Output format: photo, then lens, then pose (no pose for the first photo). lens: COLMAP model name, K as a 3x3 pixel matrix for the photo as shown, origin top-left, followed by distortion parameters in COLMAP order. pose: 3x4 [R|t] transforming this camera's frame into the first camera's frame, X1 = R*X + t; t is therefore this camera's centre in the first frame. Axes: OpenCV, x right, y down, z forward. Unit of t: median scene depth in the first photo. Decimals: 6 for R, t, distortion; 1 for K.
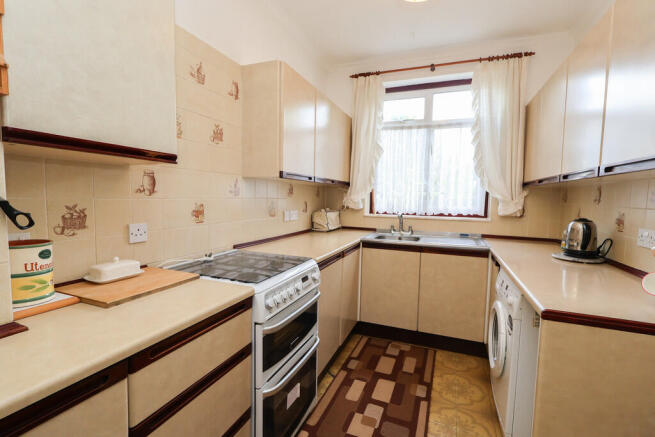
lens RADIAL K [[305.7, 0, 333.1], [0, 305.7, 218.6], [0, 0, 1]] dist [0.001248, 0.000005]
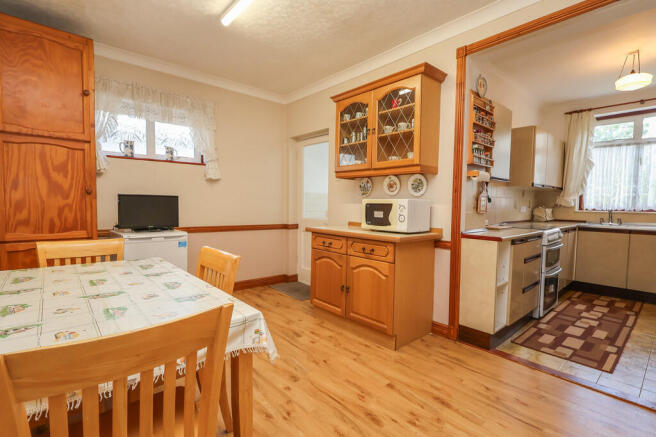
lens RADIAL K [[319.0, 0, 328.0], [0, 319.0, 218.5], [0, 0, 1]] dist [0.002401, 0.001135]
pose [[0.892782, 0.016470, -0.450187, -0.270667], [-0.030812, 0.999224, -0.024549, 0.102259], [0.449433, 0.035788, 0.892597, -0.875003]]
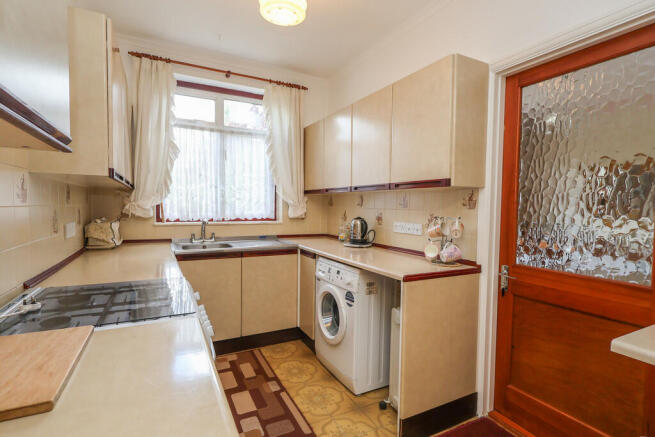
lens RADIAL K [[318.5, 0, 327.5], [0, 318.5, 218.5], [0, 0, 1]] dist [0.002401, 0.001135]
pose [[0.657370, -0.042462, 0.752371, -0.270214], [0.053762, 0.998510, 0.009380, -0.010837], [-0.751648, 0.034283, 0.658673, 0.077598]]
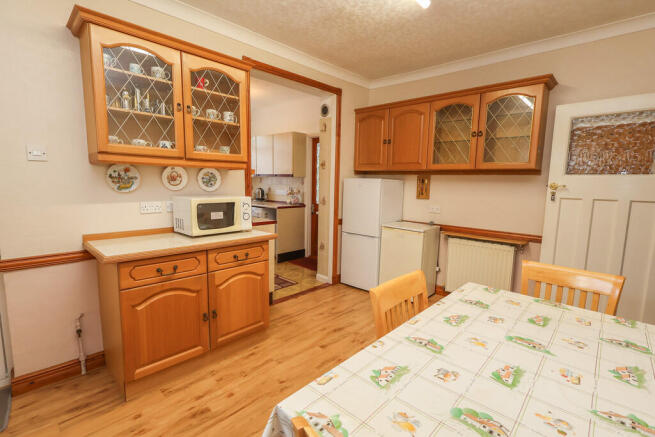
lens RADIAL K [[305.7, 0, 333.1], [0, 305.7, 218.6], [0, 0, 1]] dist [0.001248, 0.000005]
pose [[0.354669, -0.124561, 0.926658, -1.186570], [0.054485, 0.992156, 0.112512, -0.002019], [-0.933403, 0.010584, 0.358673, -0.517145]]
